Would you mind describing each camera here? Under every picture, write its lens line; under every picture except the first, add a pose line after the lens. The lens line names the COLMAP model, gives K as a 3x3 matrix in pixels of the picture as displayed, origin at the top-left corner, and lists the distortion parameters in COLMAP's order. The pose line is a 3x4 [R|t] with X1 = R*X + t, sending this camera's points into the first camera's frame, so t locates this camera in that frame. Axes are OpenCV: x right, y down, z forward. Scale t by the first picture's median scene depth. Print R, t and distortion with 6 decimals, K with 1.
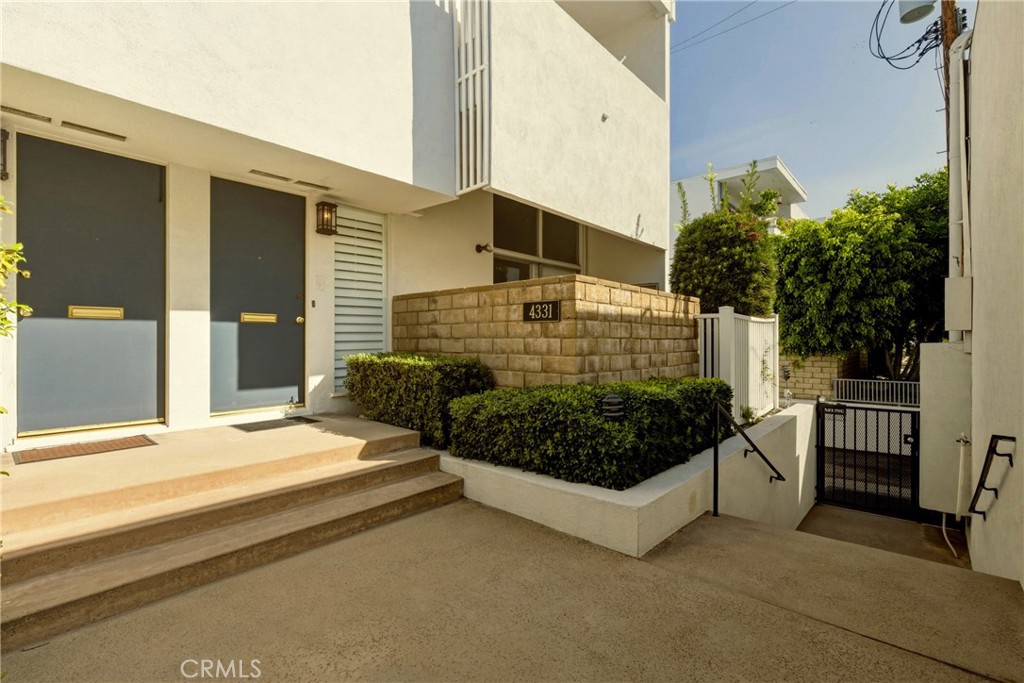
lens RADIAL K [[466.7, 0, 513.4], [0, 466.7, 341.0], [0, 0, 1]] dist [0.013285, 0.000838]
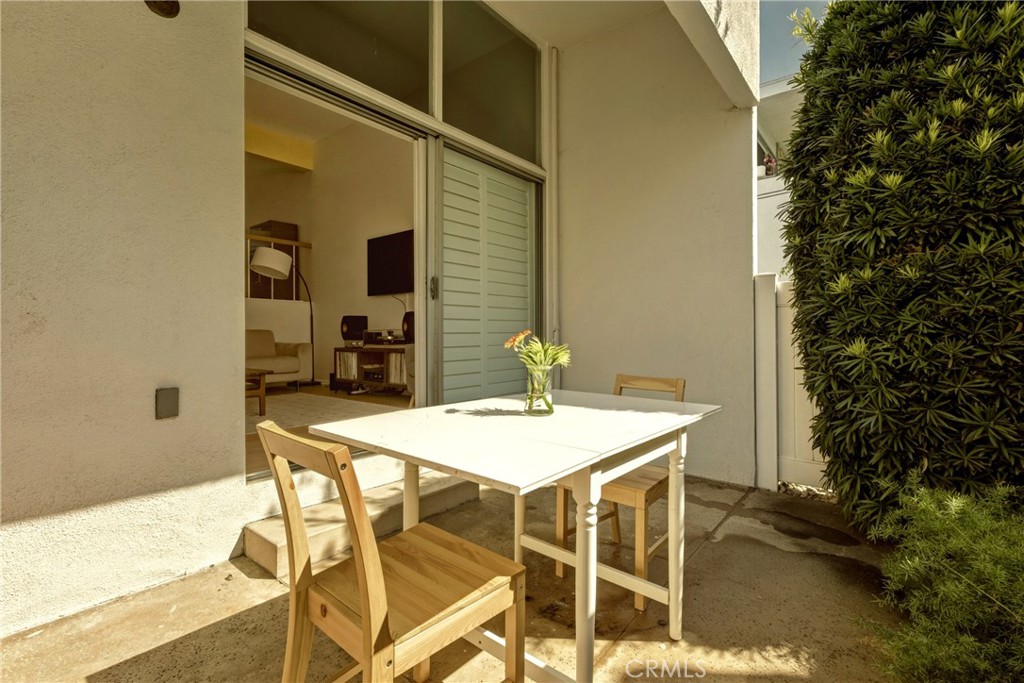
lens RADIAL K [[466.7, 0, 509.7], [0, 466.7, 337.3], [0, 0, 1]] dist [0.013285, 0.000838]
pose [[0.999414, 0.005953, 0.033714, 0.105477], [-0.006136, 0.999967, 0.005335, 0.001868], [-0.033681, -0.005539, 0.999417, 0.603507]]
